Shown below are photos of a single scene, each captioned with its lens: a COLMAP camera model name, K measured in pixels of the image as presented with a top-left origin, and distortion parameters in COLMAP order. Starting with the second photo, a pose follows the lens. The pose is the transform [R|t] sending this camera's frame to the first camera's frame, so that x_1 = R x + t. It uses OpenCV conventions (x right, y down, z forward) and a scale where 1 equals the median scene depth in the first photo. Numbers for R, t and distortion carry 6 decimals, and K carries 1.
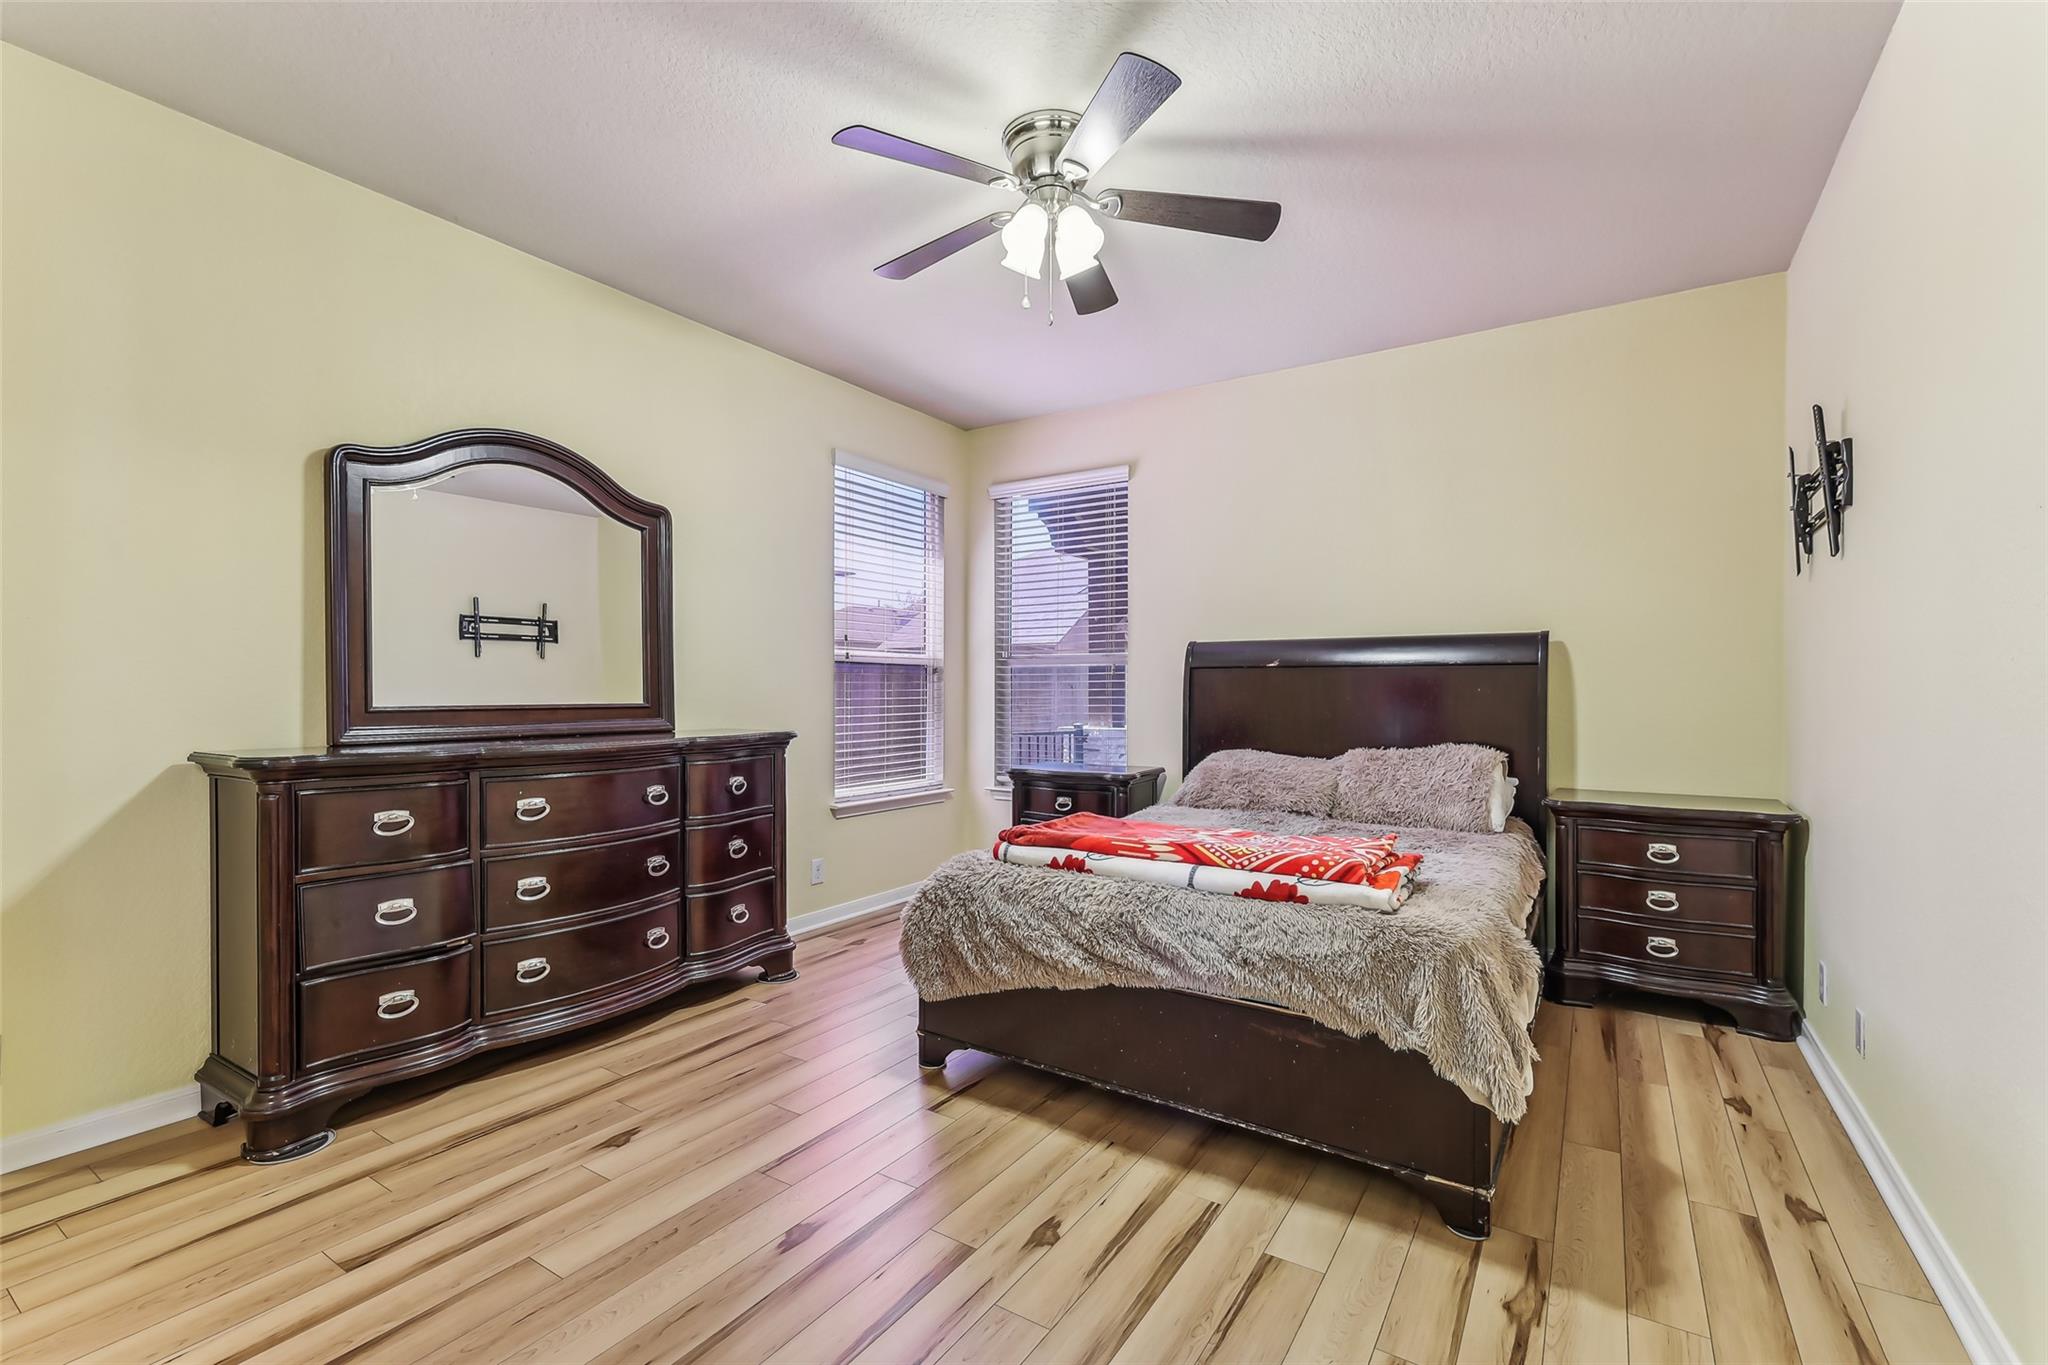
lens RADIAL K [[881.6, 0, 1024.3], [0, 881.6, 693.0], [0, 0, 1]] dist [-0.001210, 0.000210]
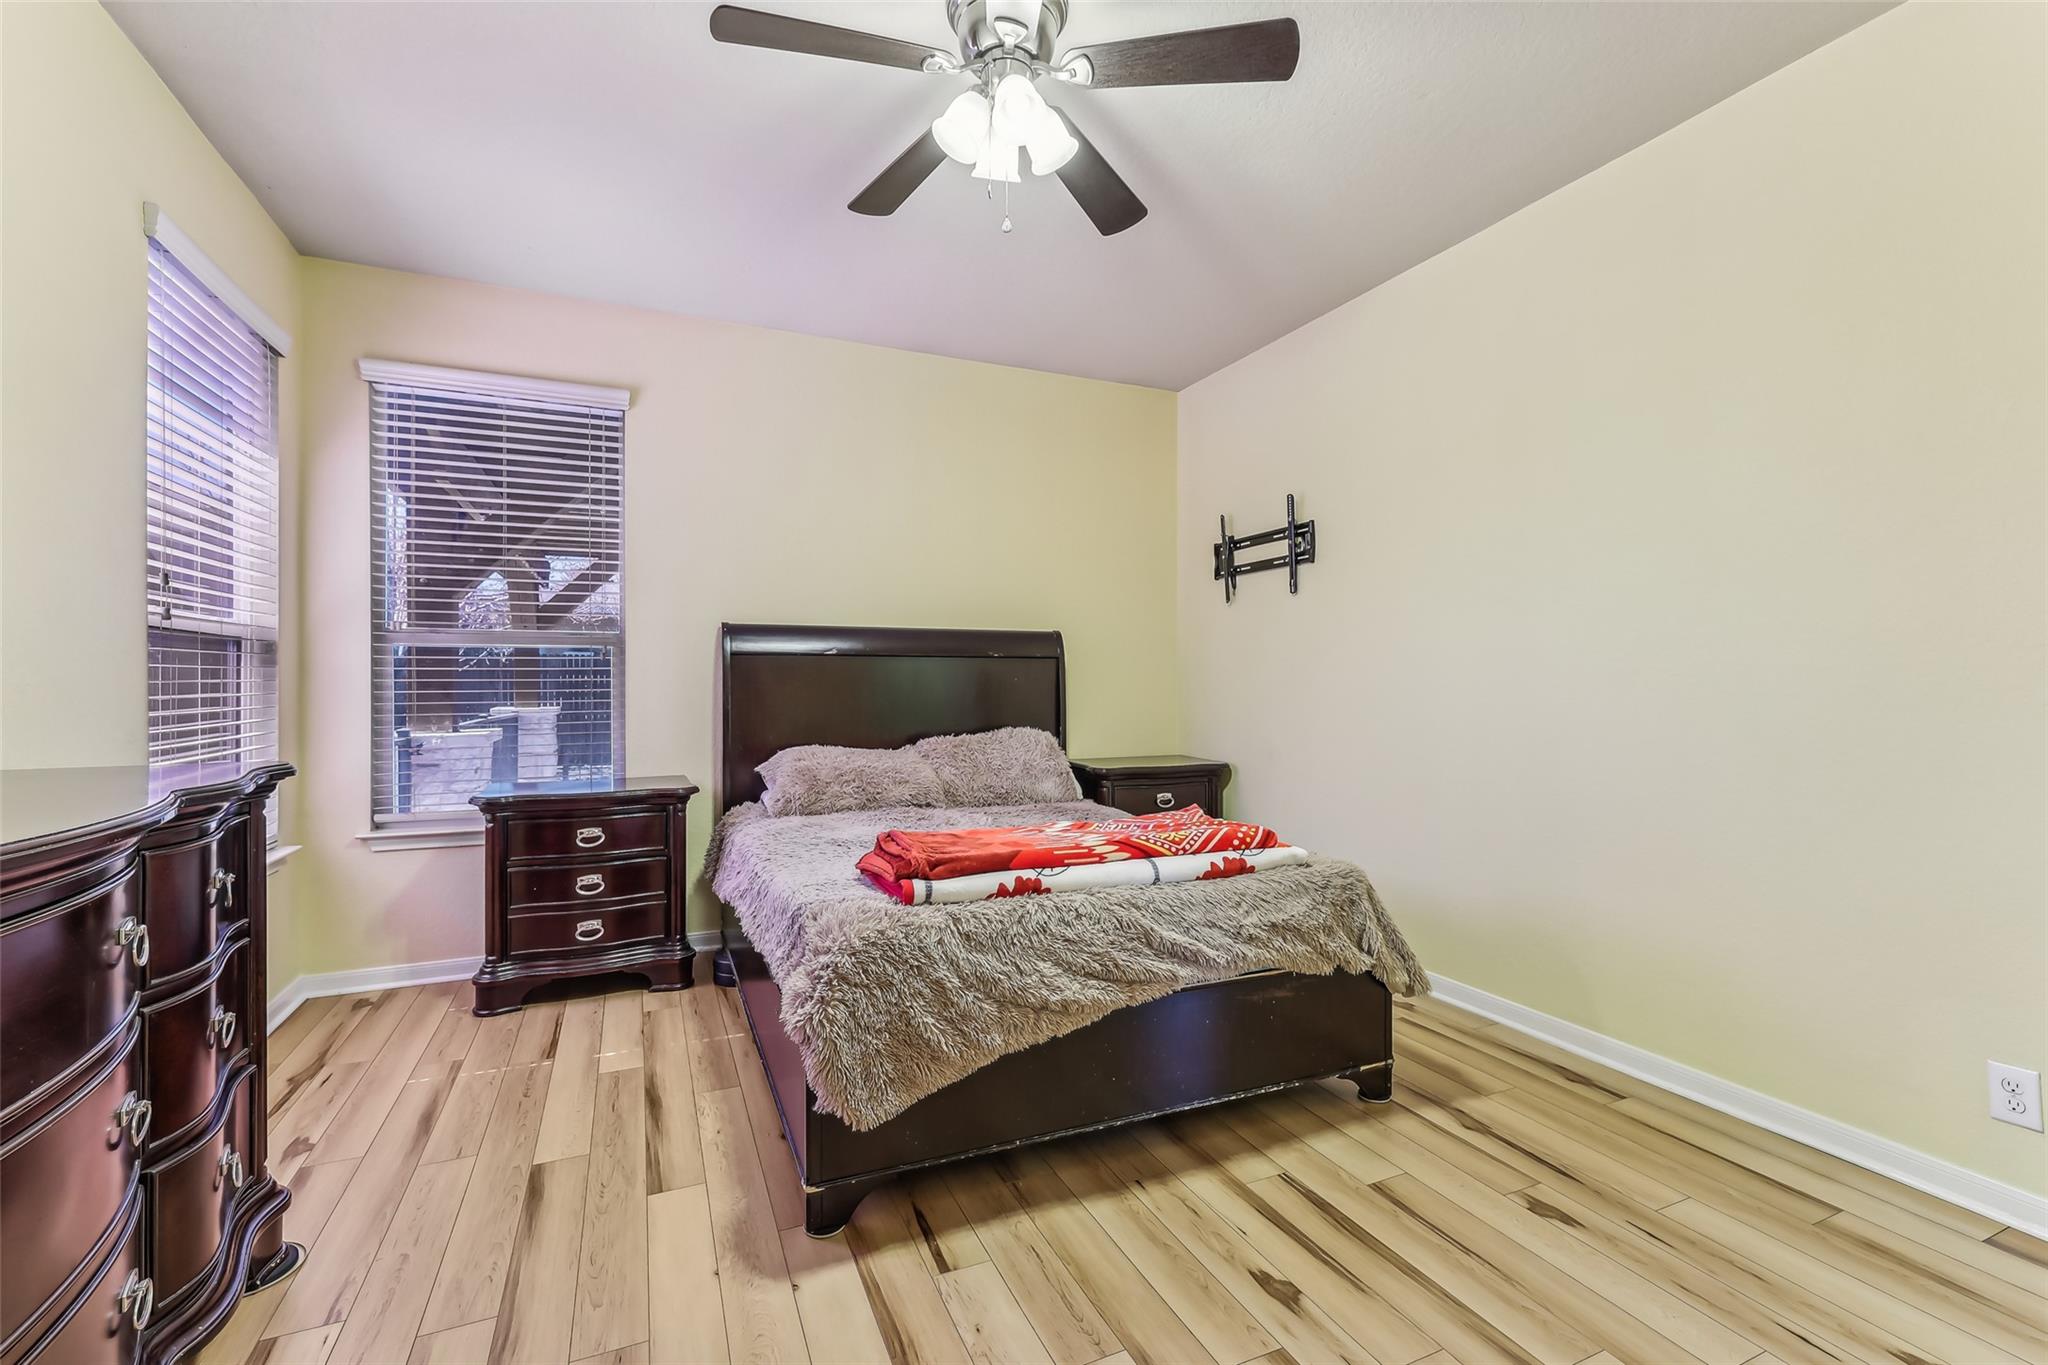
lens RADIAL K [[881.6, 0, 1024.4], [0, 881.6, 682.9], [0, 0, 1]] dist [-0.001210, 0.000210]
pose [[0.551233, -0.001516, 0.834350, -0.649289], [0.004677, 0.999988, -0.001273, 0.002504], [-0.834338, 0.004604, 0.551234, 0.545846]]
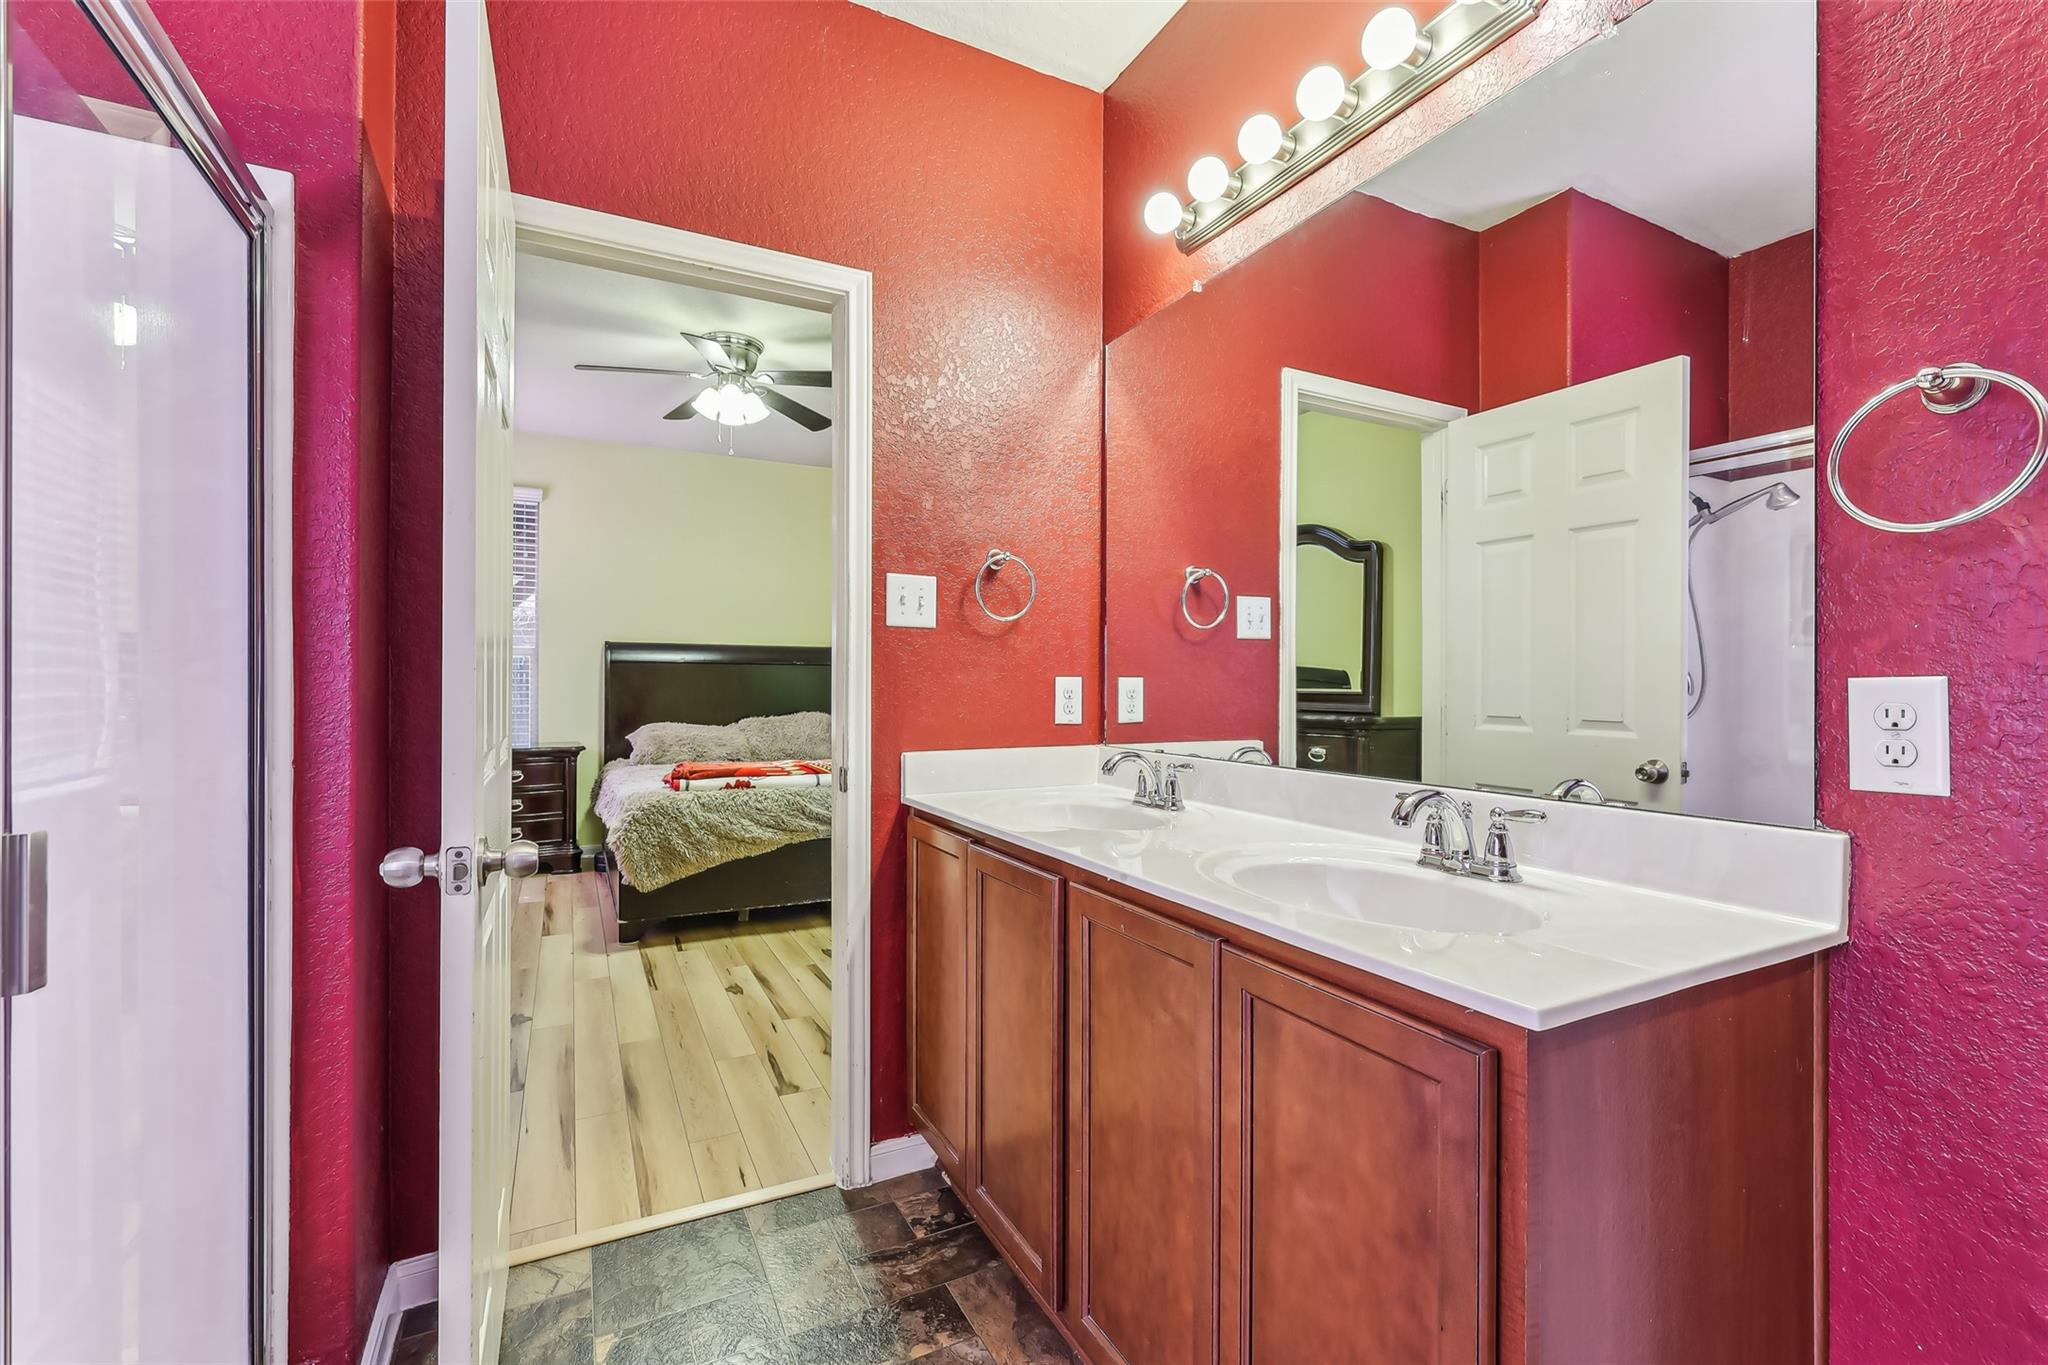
lens RADIAL K [[881.6, 0, 1025.1], [0, 881.6, 679.8], [0, 0, 1]] dist [-0.001210, 0.000210]
pose [[0.494736, 0.004261, 0.869033, -1.131009], [-0.000624, 0.999989, -0.004548, 0.004742], [-0.869043, 0.001708, 0.494733, -0.282766]]
